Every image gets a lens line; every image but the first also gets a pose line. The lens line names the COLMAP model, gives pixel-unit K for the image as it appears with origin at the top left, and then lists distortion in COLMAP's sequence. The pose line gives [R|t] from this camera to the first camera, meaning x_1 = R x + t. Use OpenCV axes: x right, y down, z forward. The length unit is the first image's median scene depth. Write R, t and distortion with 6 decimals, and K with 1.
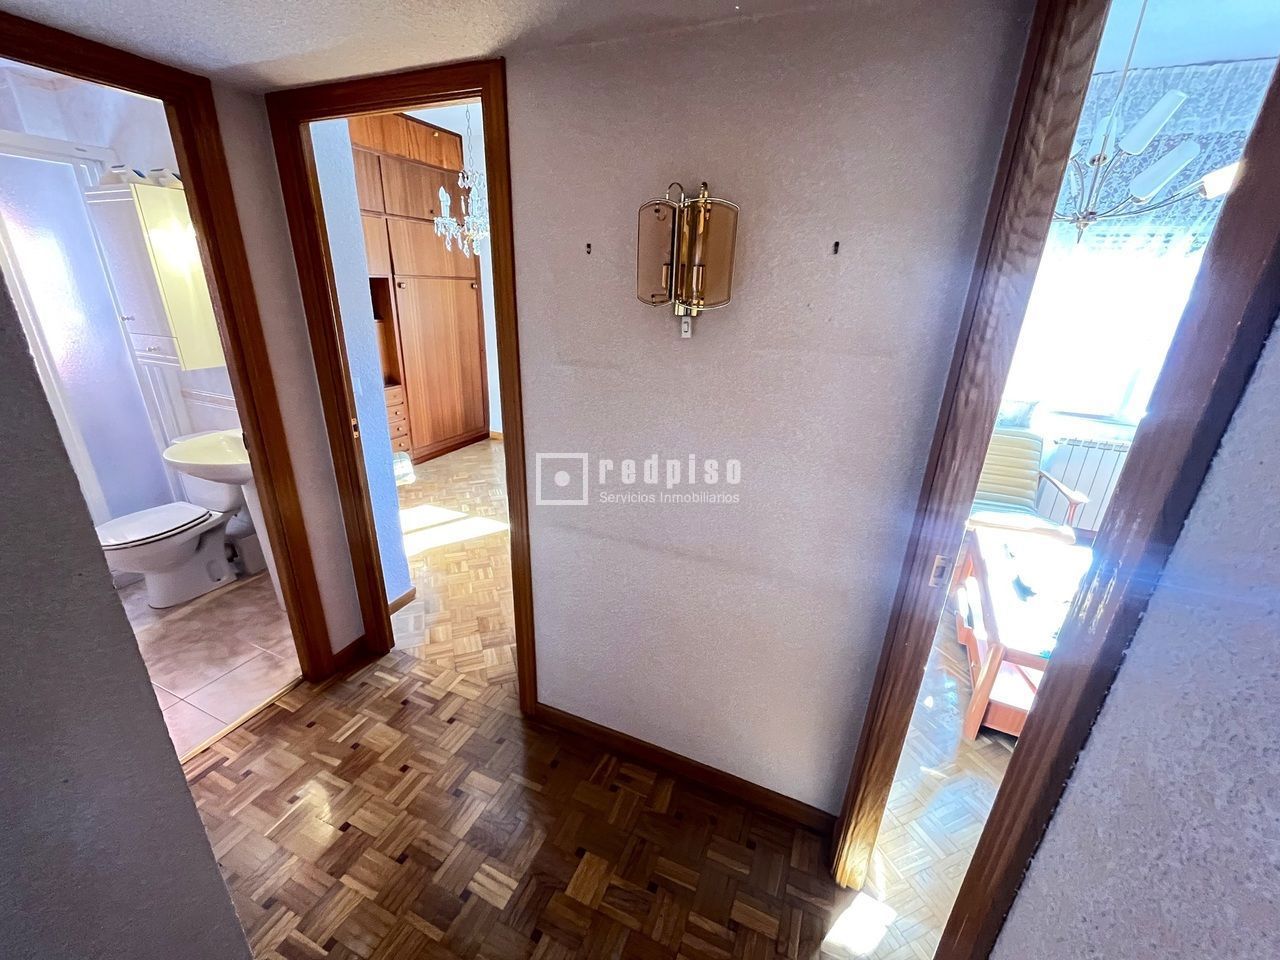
lens RADIAL K [[519.5, 0, 640.0], [0, 519.5, 480.0], [0, 0, 1]] dist [-0.000028, 0.000004]
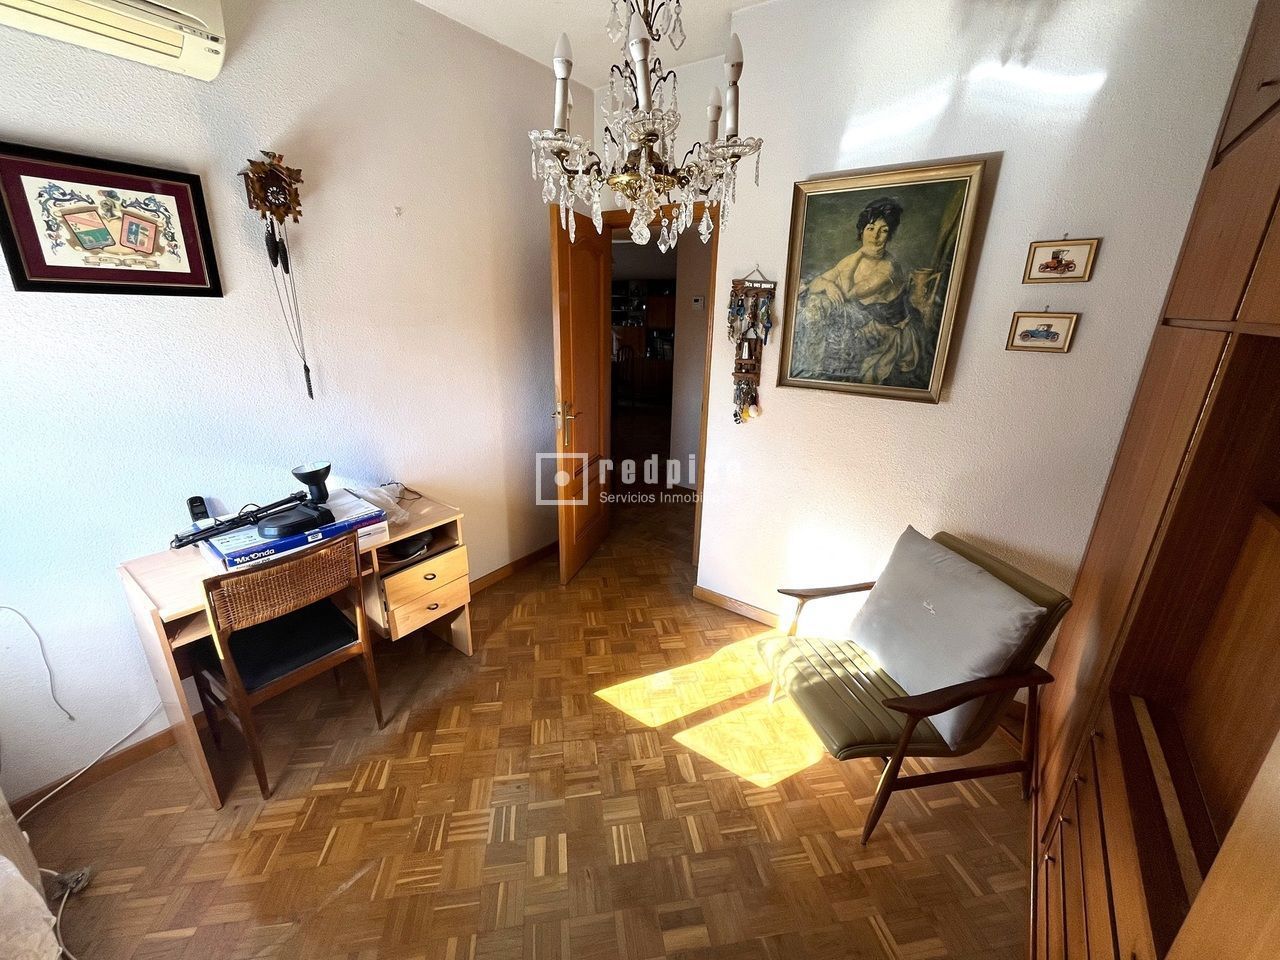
lens RADIAL K [[519.5, 0, 640.0], [0, 519.5, 480.0], [0, 0, 1]] dist [-0.000028, 0.000004]
pose [[-0.978928, -0.109038, 0.172657, -0.331959], [0.023741, 0.779005, 0.626568, -0.445202], [-0.202820, 0.617464, -0.760002, 1.154747]]
